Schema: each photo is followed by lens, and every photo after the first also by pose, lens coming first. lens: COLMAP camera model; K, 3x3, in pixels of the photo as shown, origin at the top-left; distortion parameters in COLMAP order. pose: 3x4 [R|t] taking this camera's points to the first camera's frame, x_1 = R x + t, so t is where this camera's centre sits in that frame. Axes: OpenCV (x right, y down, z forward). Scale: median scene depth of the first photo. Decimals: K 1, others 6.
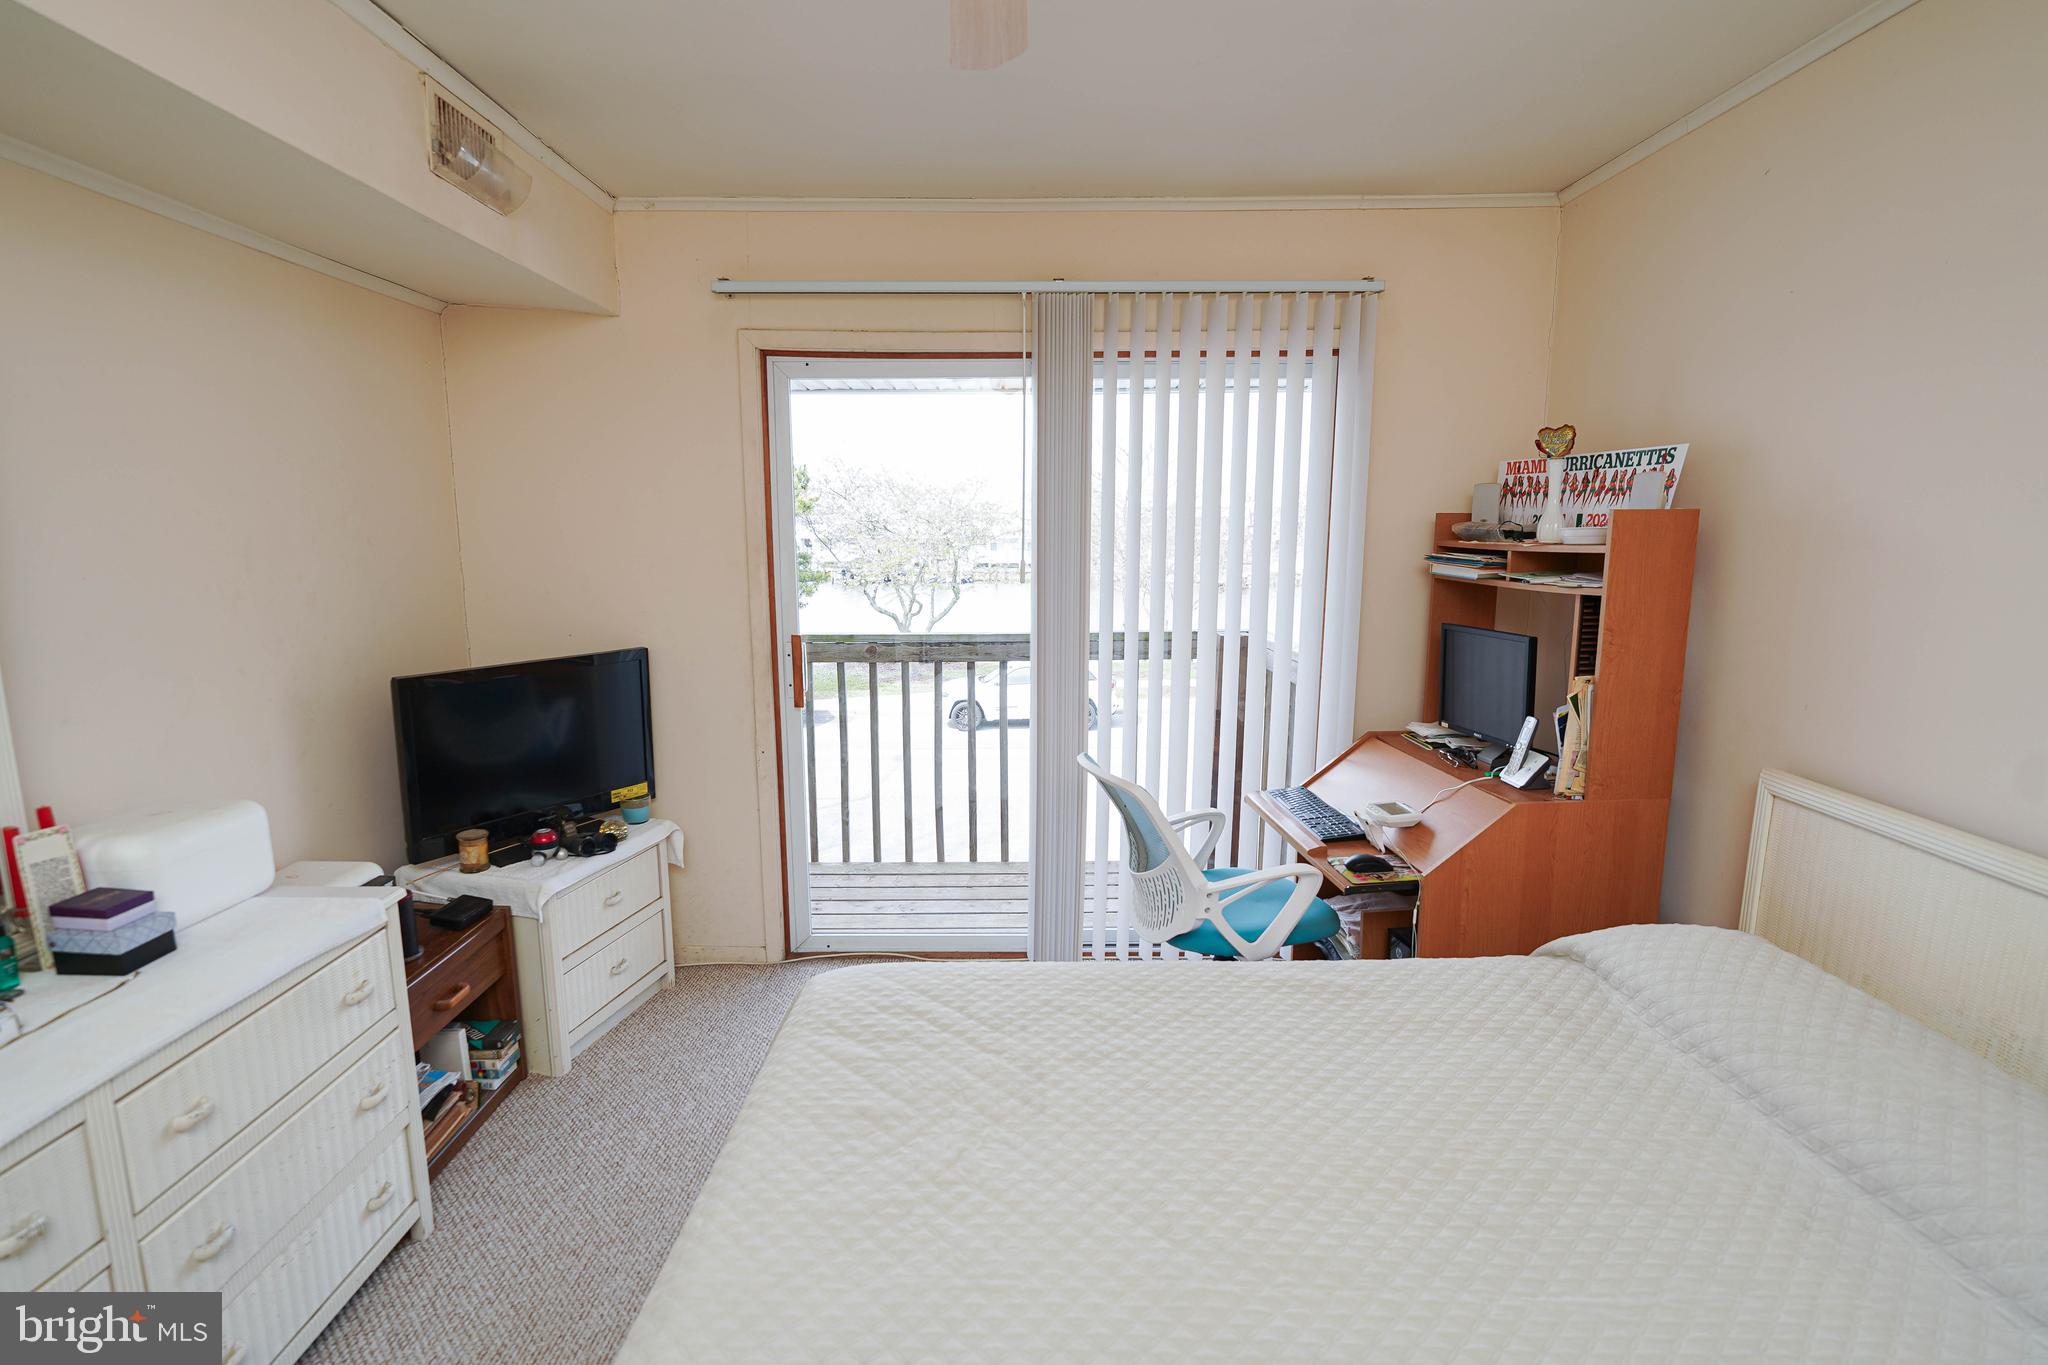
lens RADIAL K [[960.8, 0, 996.5], [0, 960.8, 682.7], [0, 0, 1]] dist [-0.015622, -0.001134]
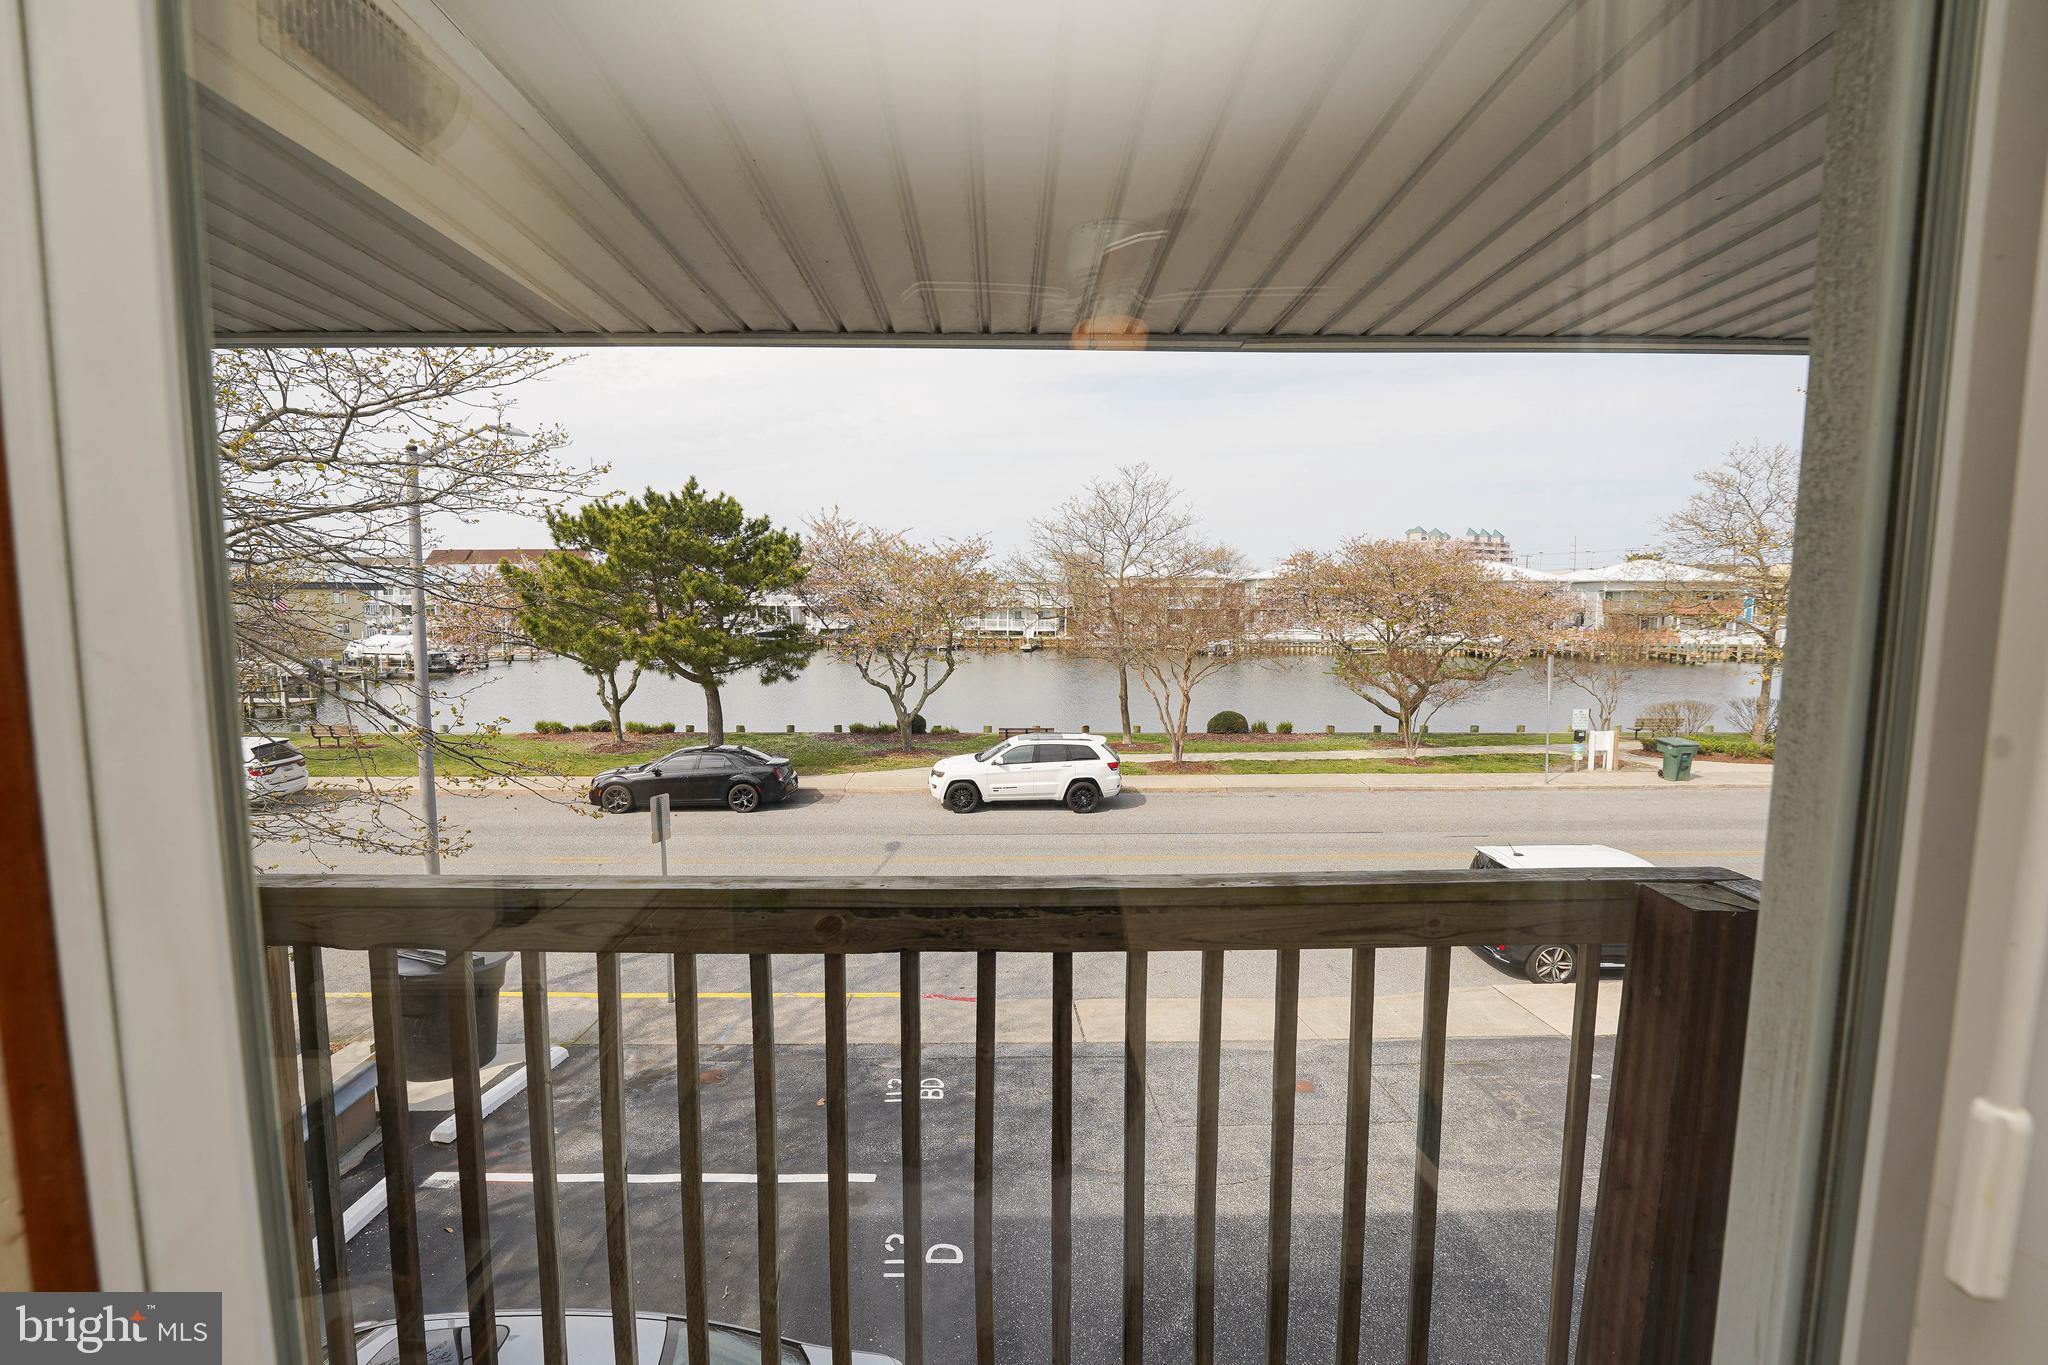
lens RADIAL K [[897.3, 0, 983.5], [0, 897.3, 684.2], [0, 0, 1]] dist [-0.002608, -0.000435]
pose [[0.999999, 0.001043, 0.001217, -0.097218], [-0.000966, 0.998106, -0.061513, -0.176560], [-0.001279, 0.061512, 0.998106, 0.924907]]
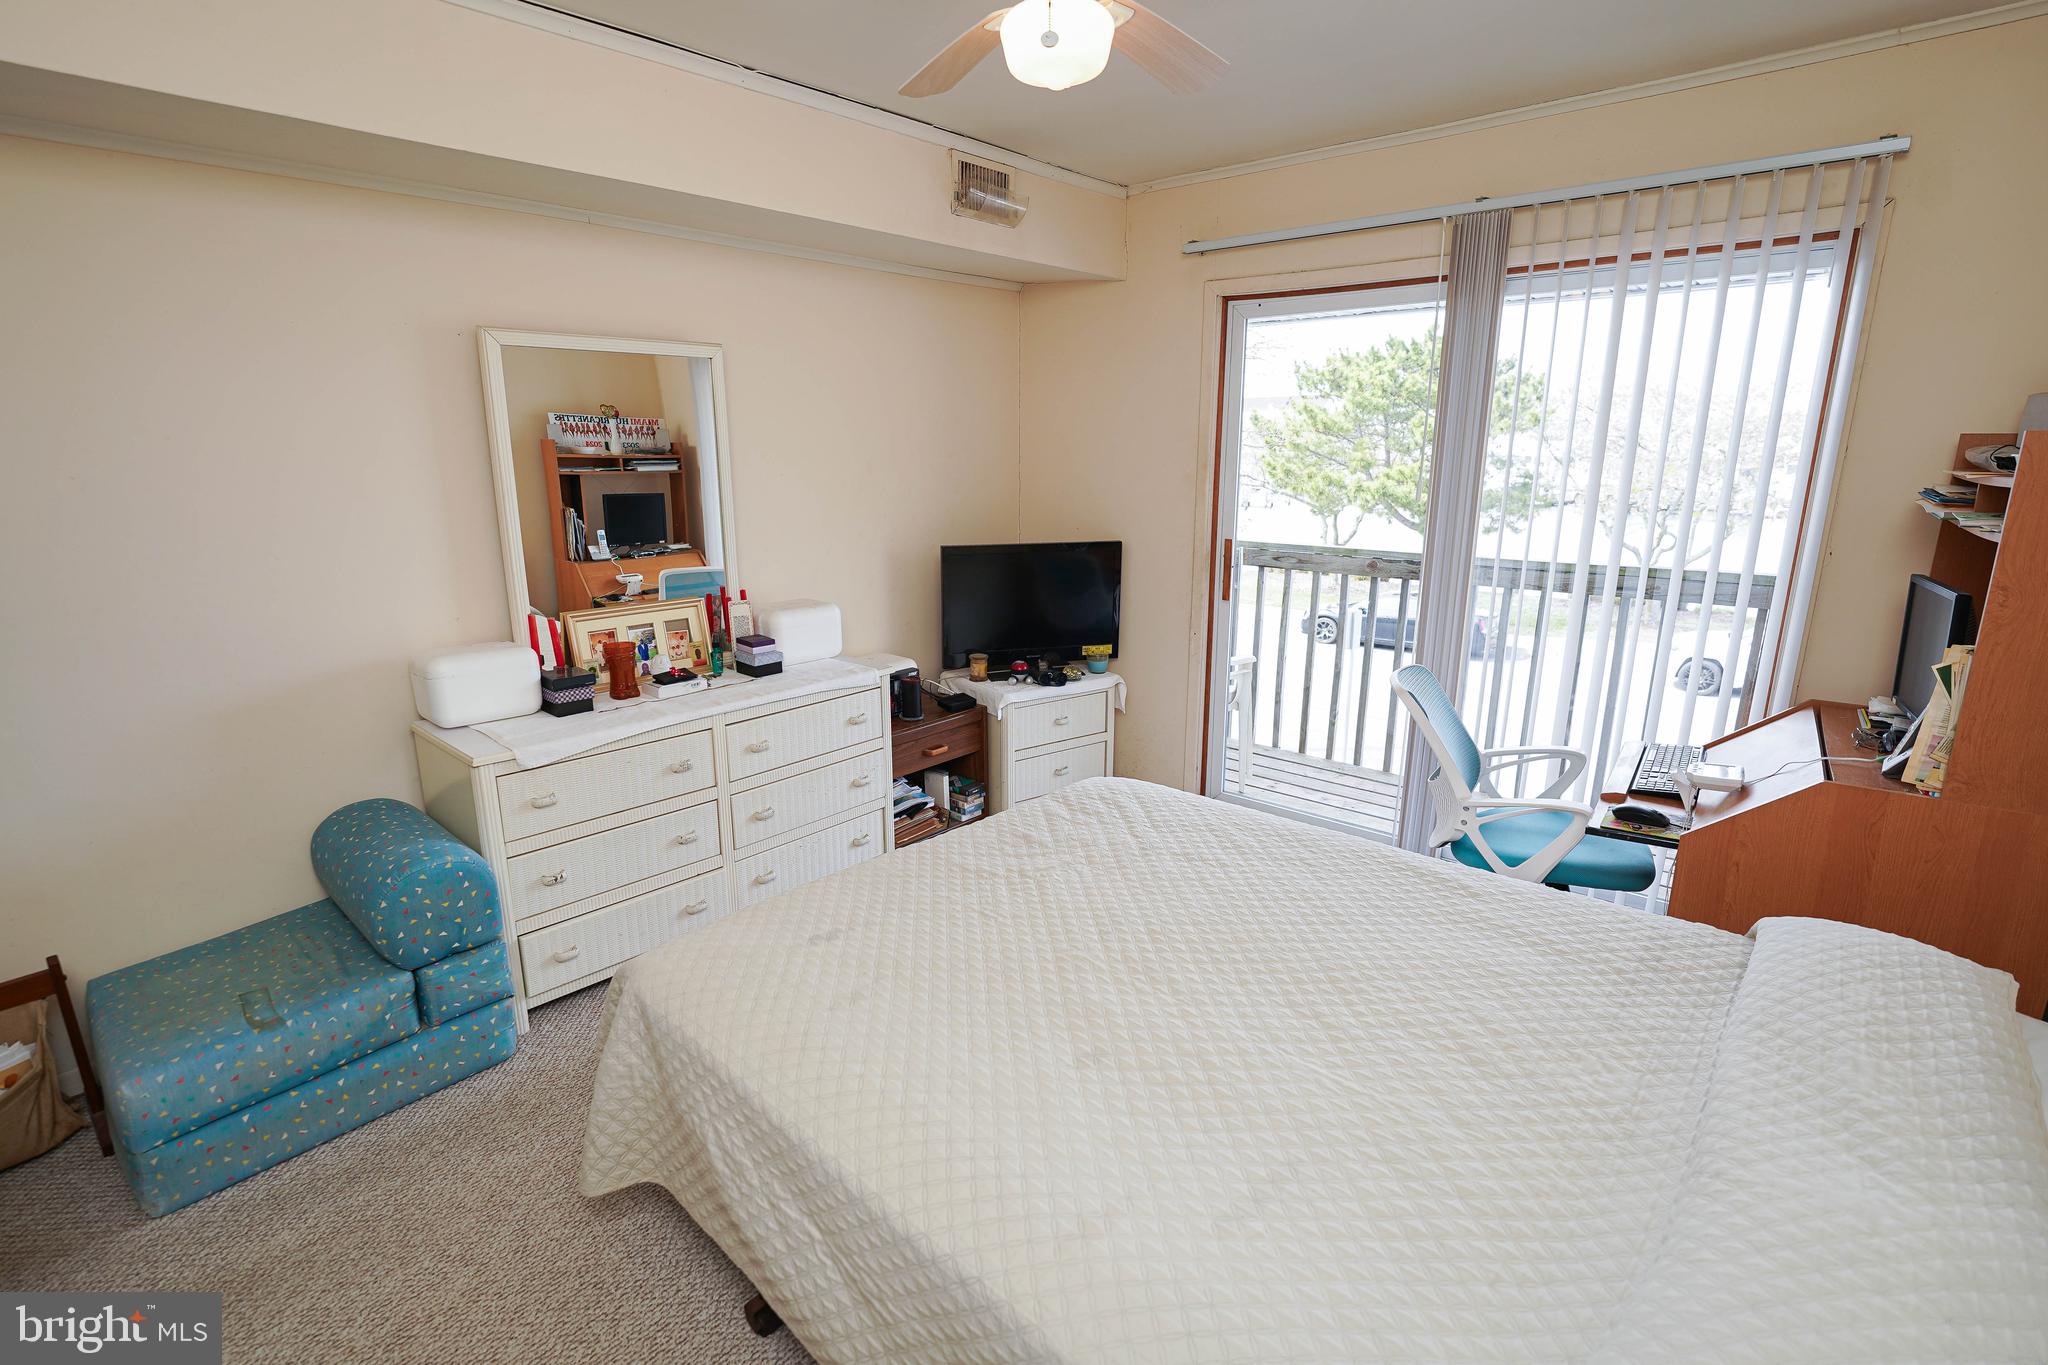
lens RADIAL K [[960.8, 0, 996.5], [0, 960.8, 682.7], [0, 0, 1]] dist [-0.015622, -0.001134]
pose [[0.741330, 0.161346, -0.651458, 0.412496], [-0.105581, 0.986623, 0.124210, 0.009468], [0.662784, -0.023300, 0.748448, -0.093739]]
